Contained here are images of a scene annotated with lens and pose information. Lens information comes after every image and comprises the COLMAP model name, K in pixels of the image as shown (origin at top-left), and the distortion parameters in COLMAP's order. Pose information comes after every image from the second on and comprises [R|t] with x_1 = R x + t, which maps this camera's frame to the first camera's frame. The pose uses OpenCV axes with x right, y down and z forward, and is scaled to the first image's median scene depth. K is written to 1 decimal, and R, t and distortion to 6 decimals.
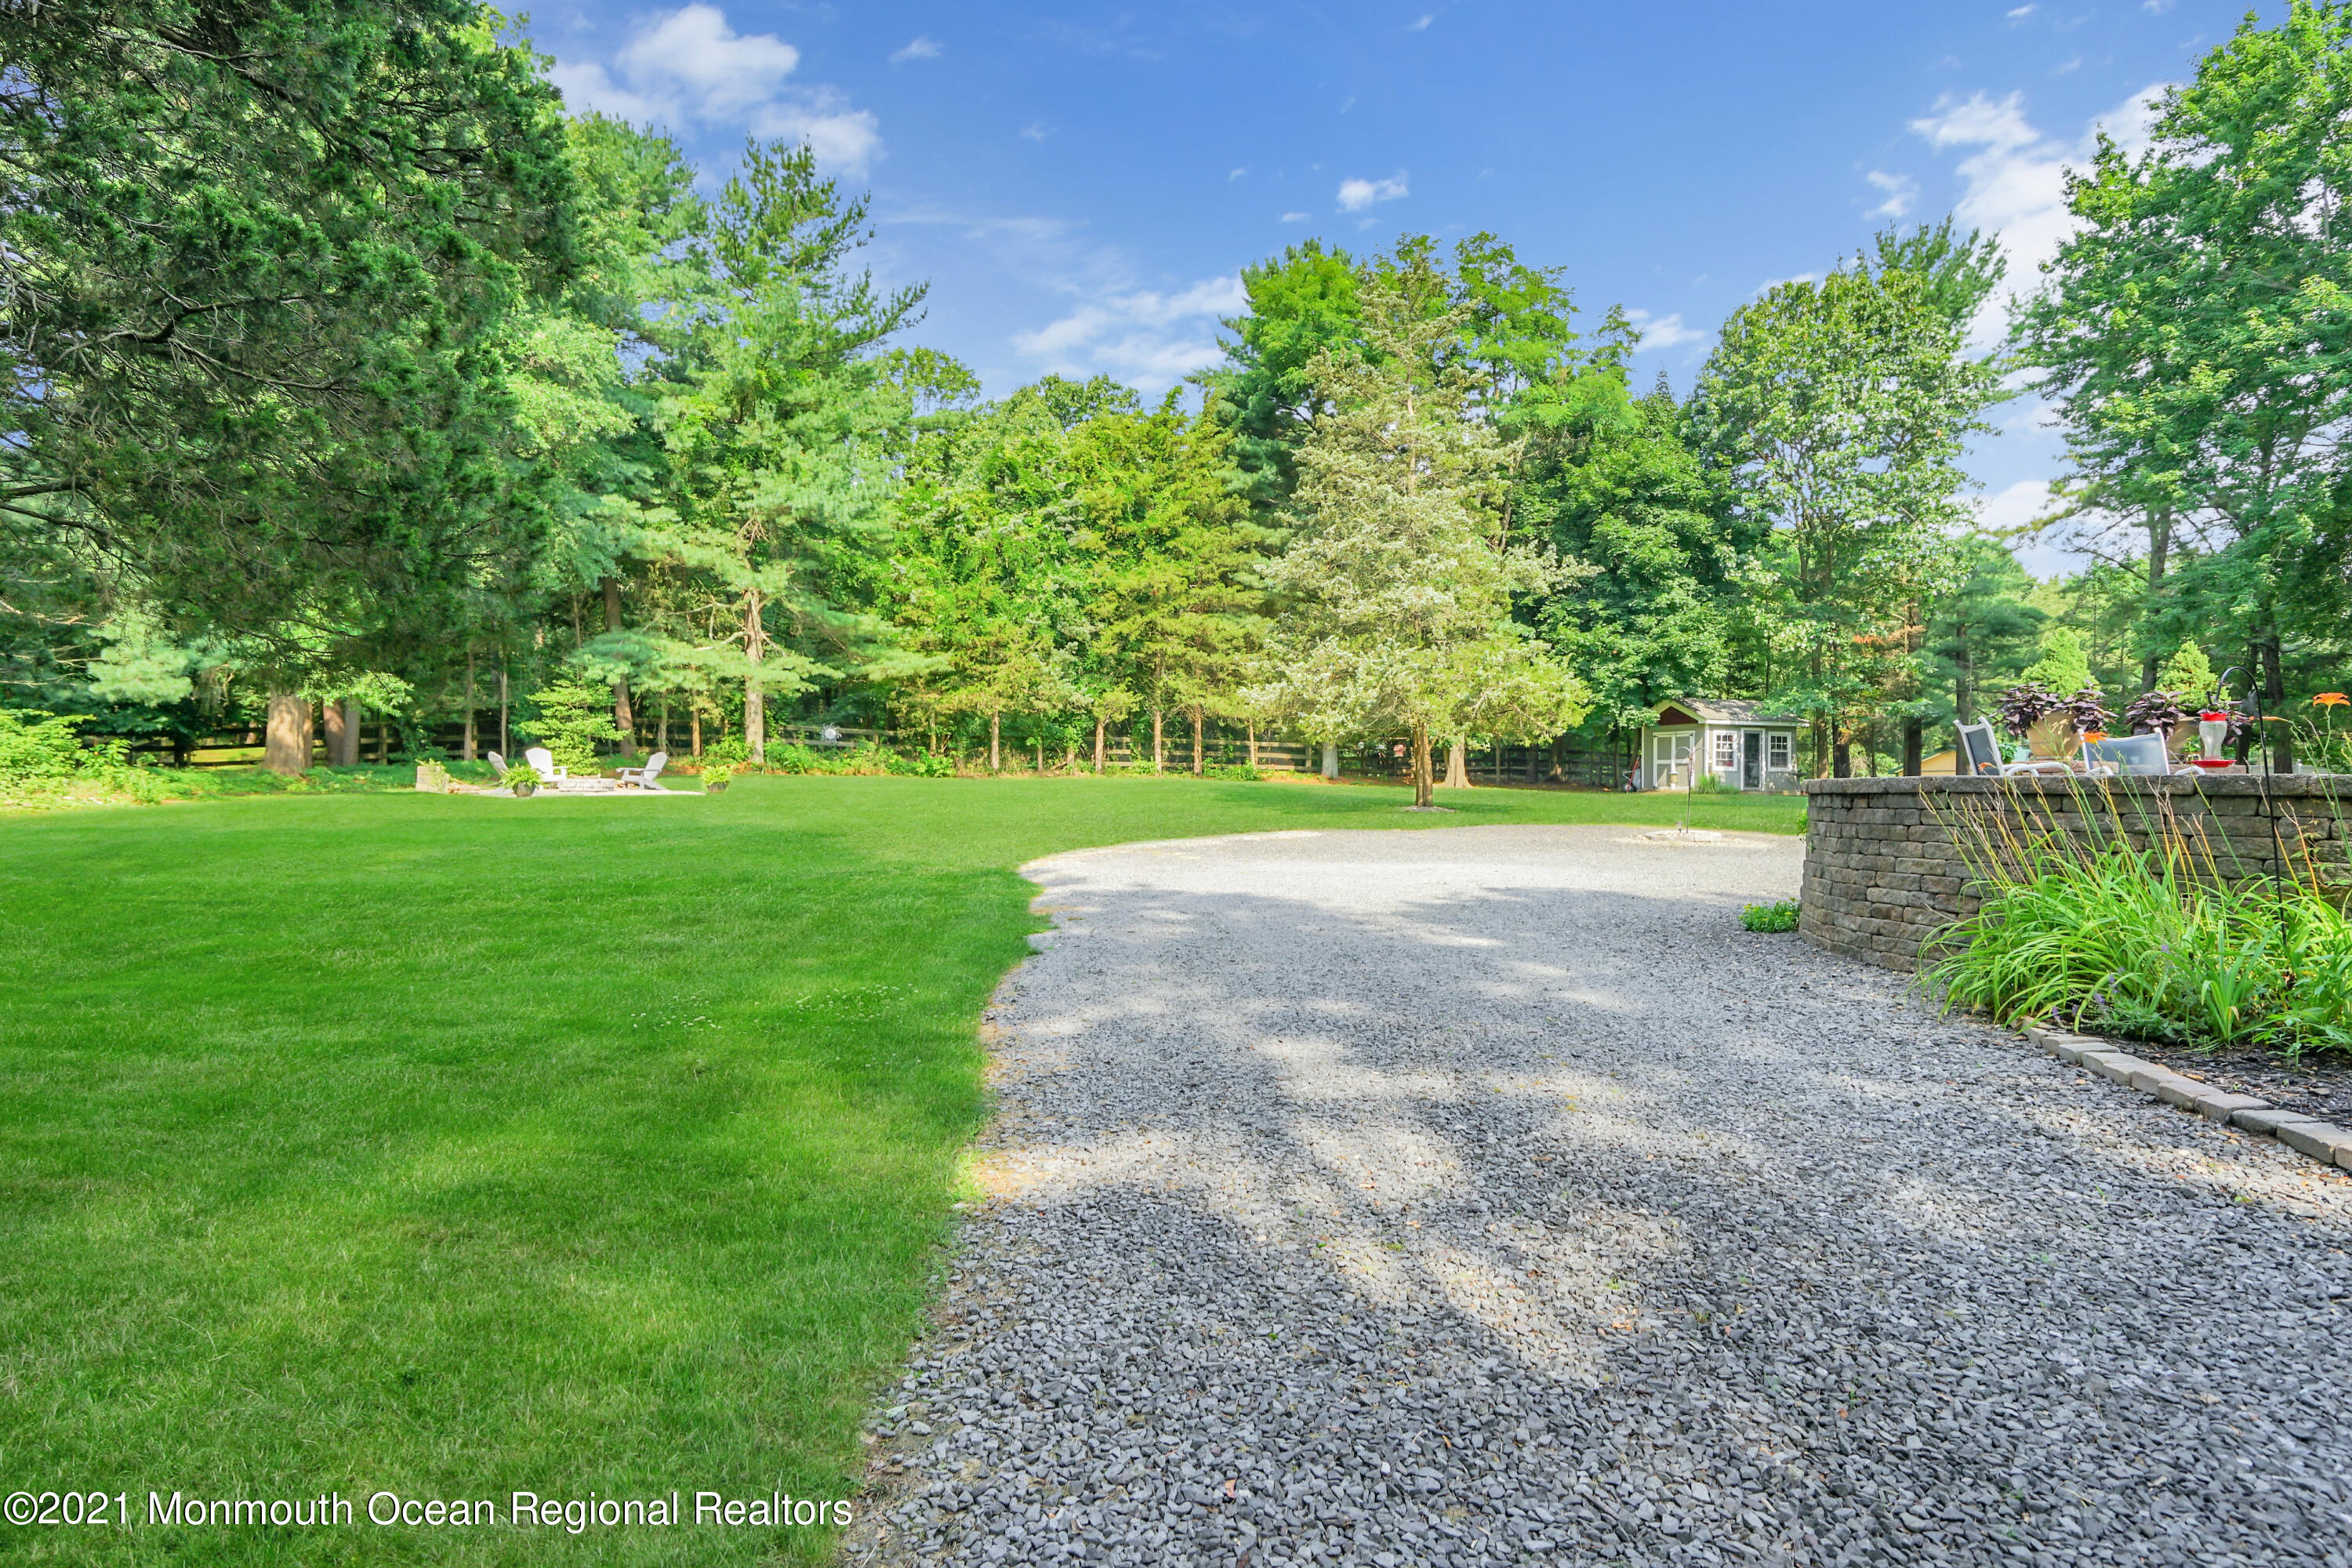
lens RADIAL K [[1260.8, 0, 1176.0], [0, 1260.8, 784.0], [0, 0, 1]] dist [0.005770, -0.000293]
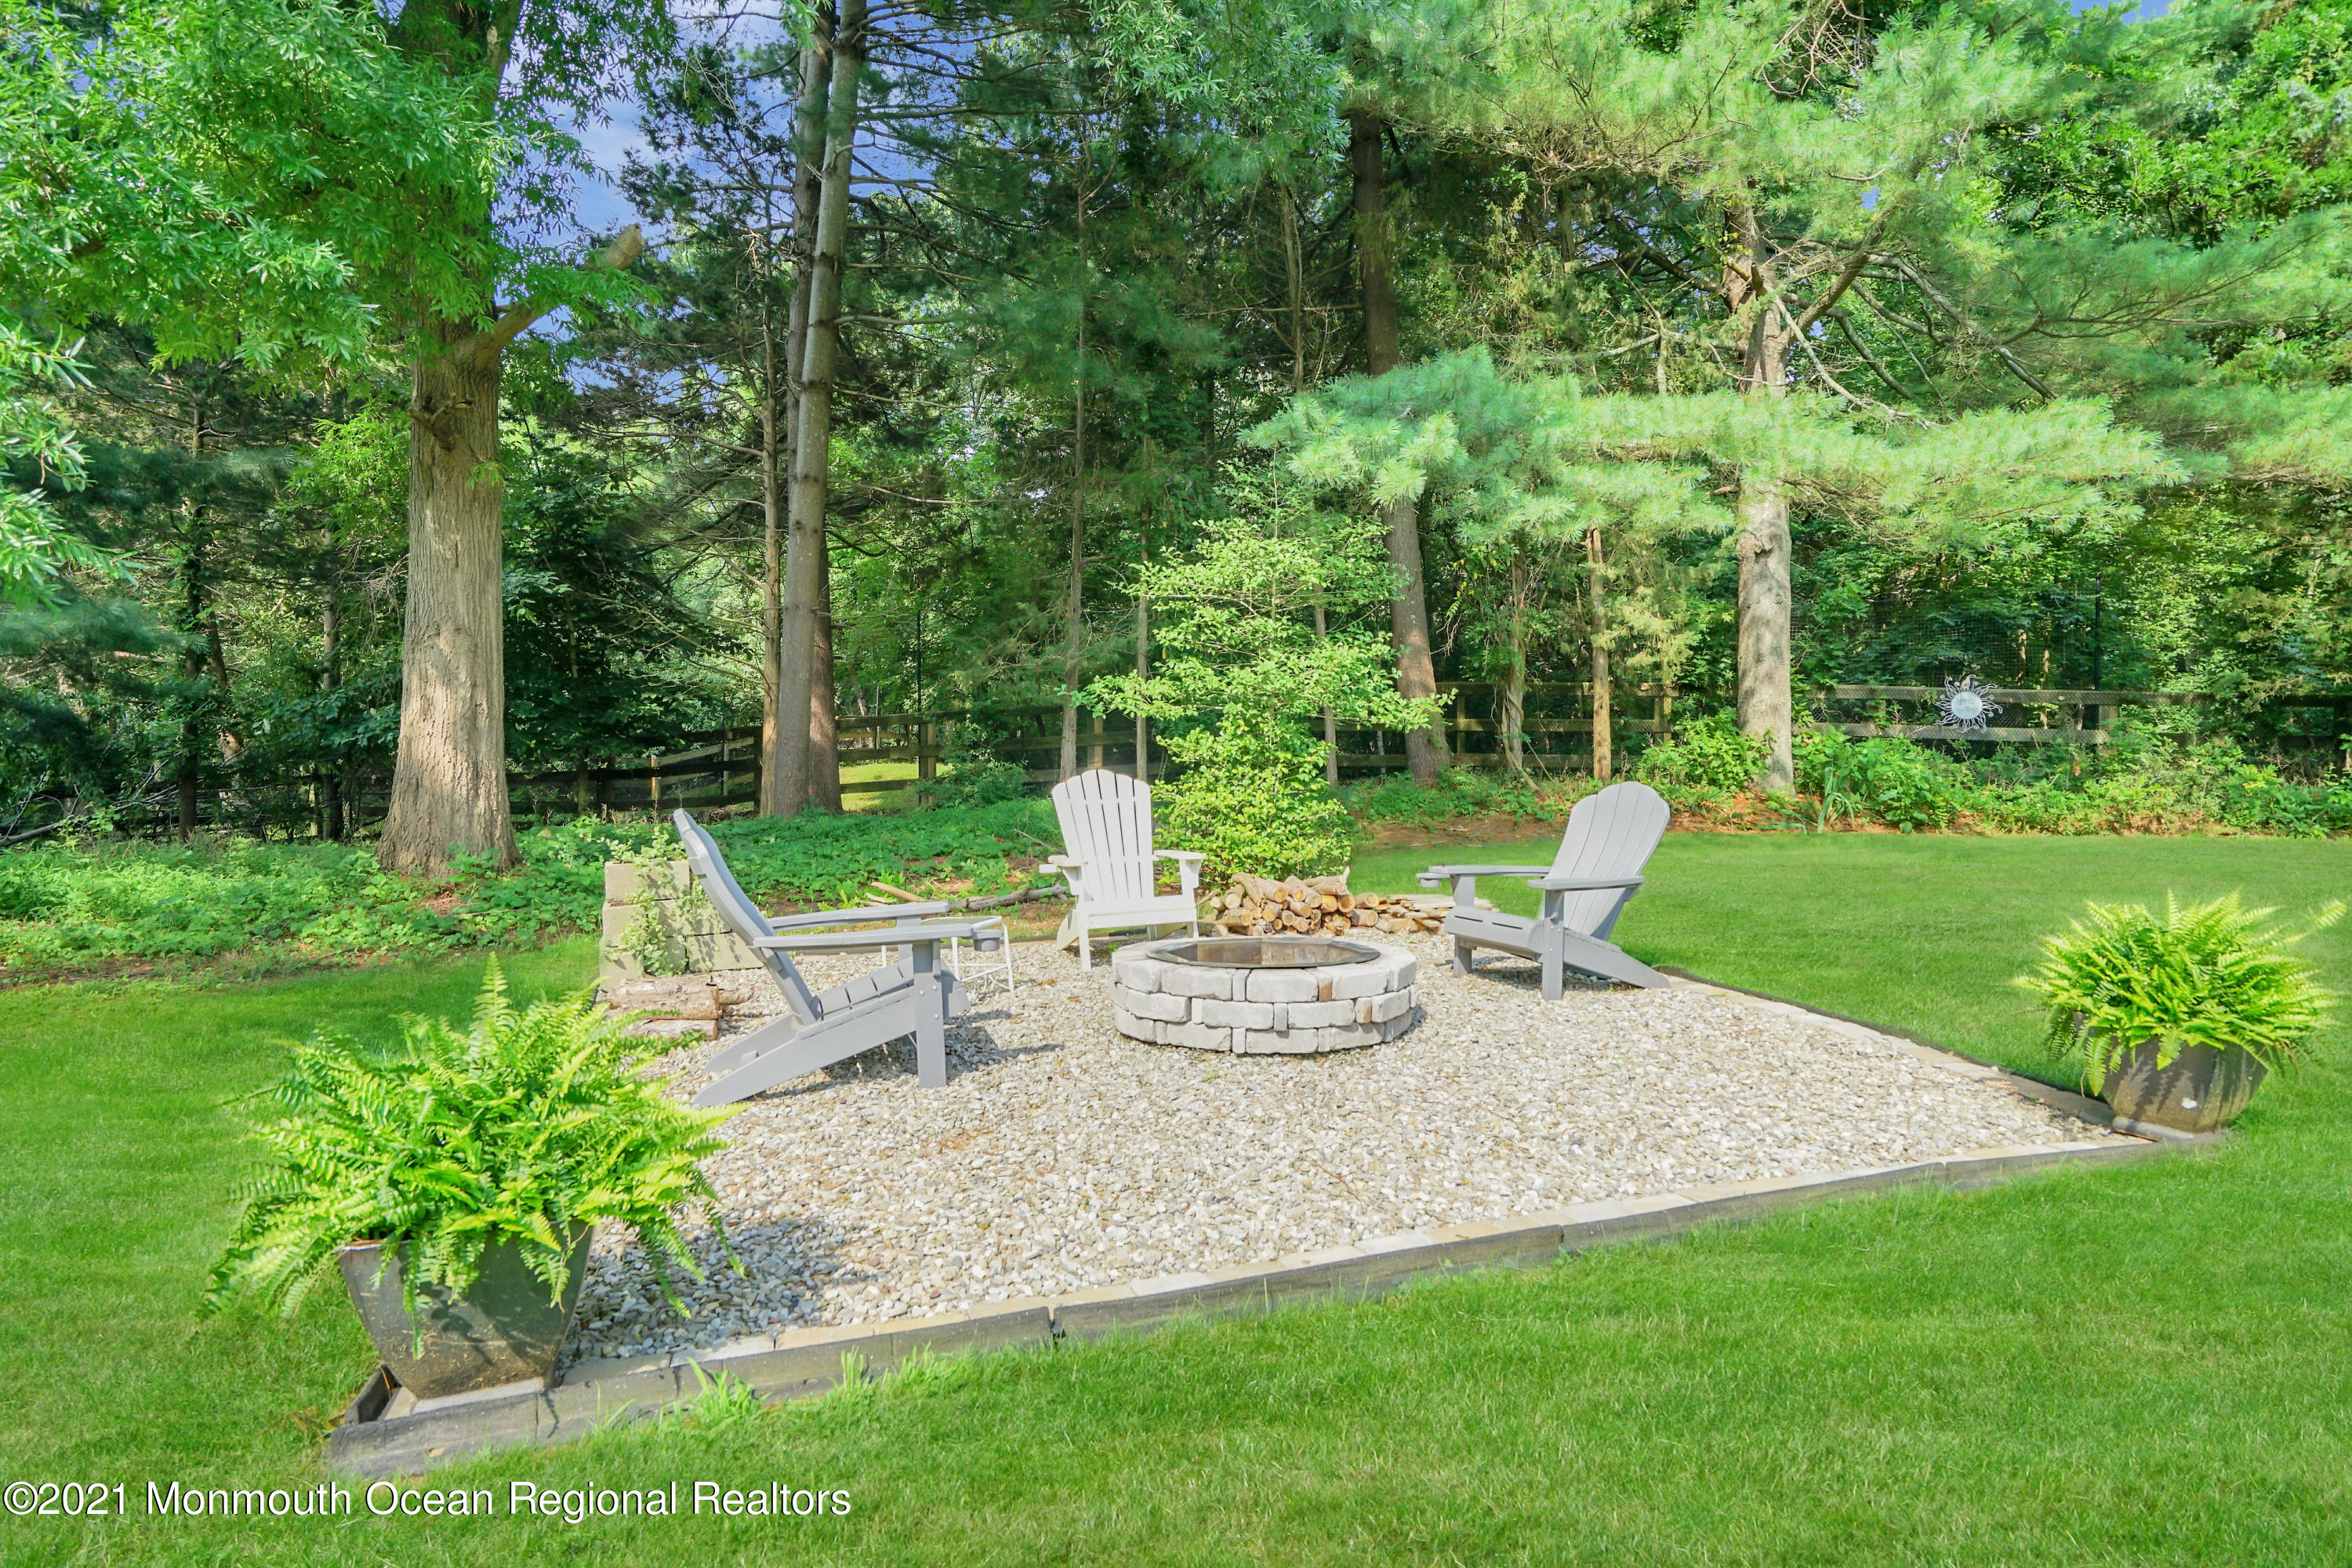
lens RADIAL K [[1260.8, 0, 1176.0], [0, 1260.8, 784.0], [0, 0, 1]] dist [0.005770, -0.000293]
pose [[0.835999, -0.005707, -0.548701, -0.270455], [0.004440, 0.999984, -0.003636, -0.018344], [0.548713, 0.000603, 0.836011, 0.600565]]
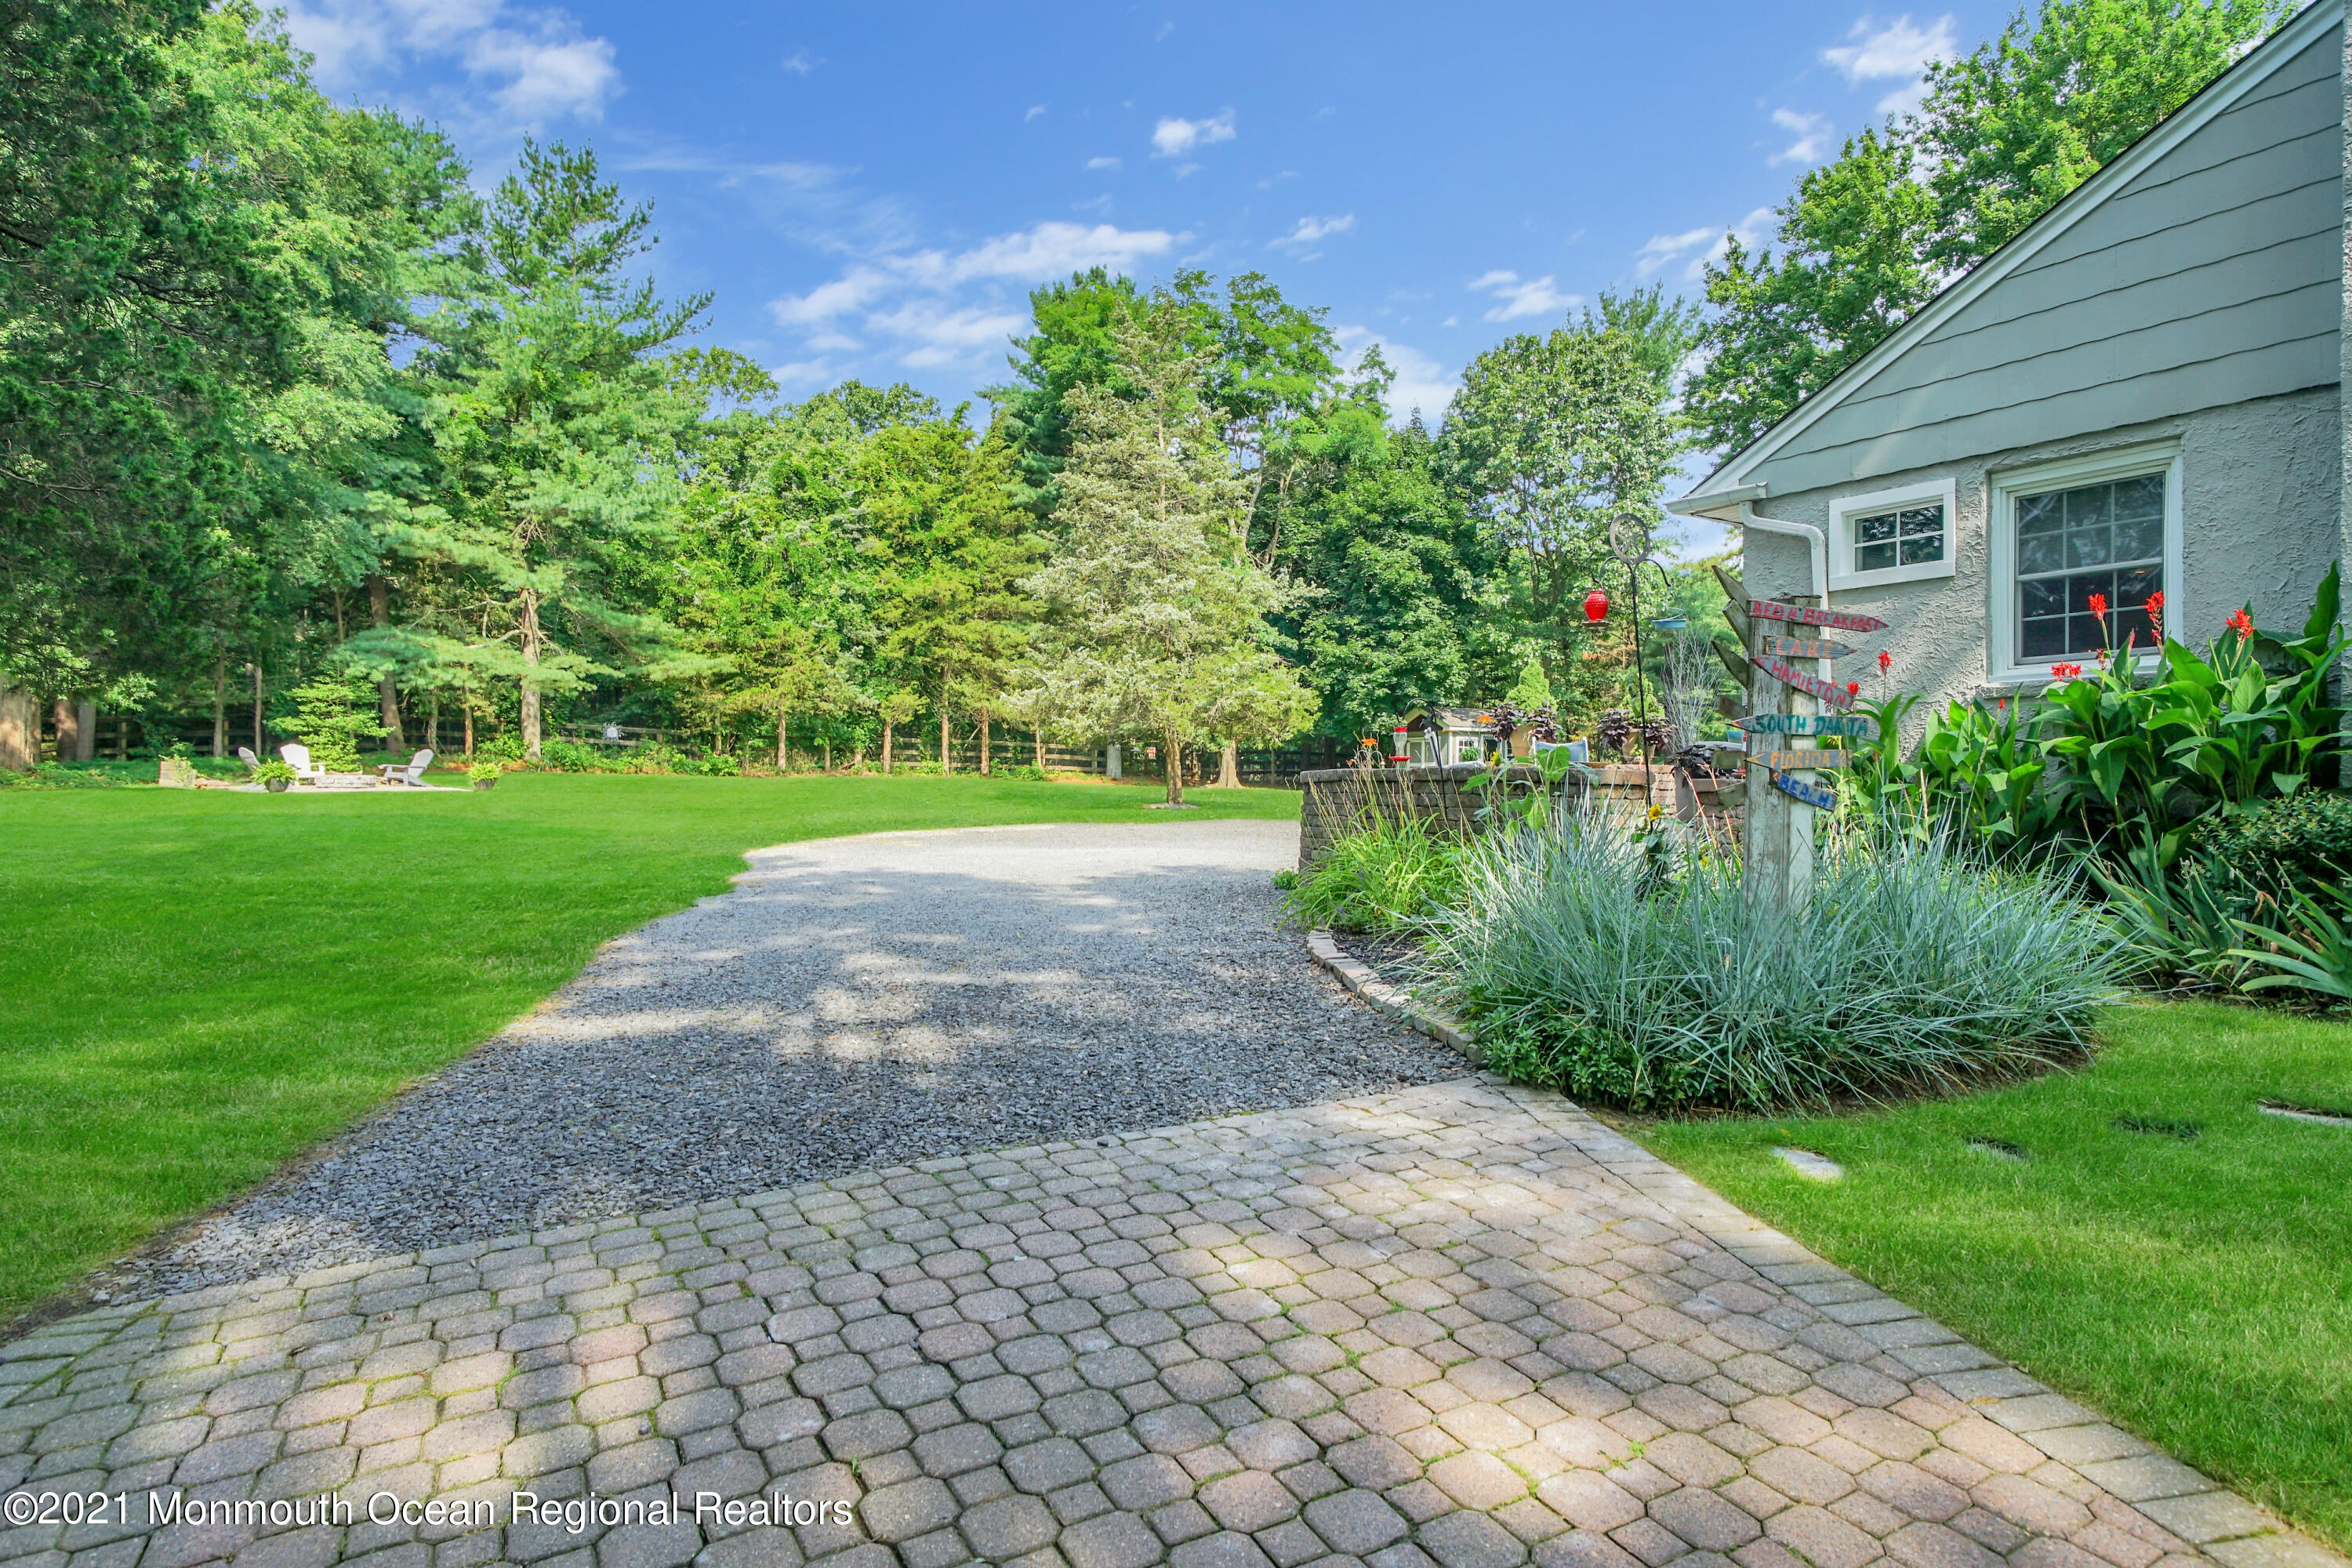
lens RADIAL K [[1260.8, 0, 1176.0], [0, 1260.8, 784.0], [0, 0, 1]] dist [0.005770, -0.000293]
pose [[0.990719, 0.003068, 0.135889, 0.035817], [-0.002817, 0.999994, -0.002038, 0.002175], [-0.135894, 0.001636, 0.990722, -0.060975]]
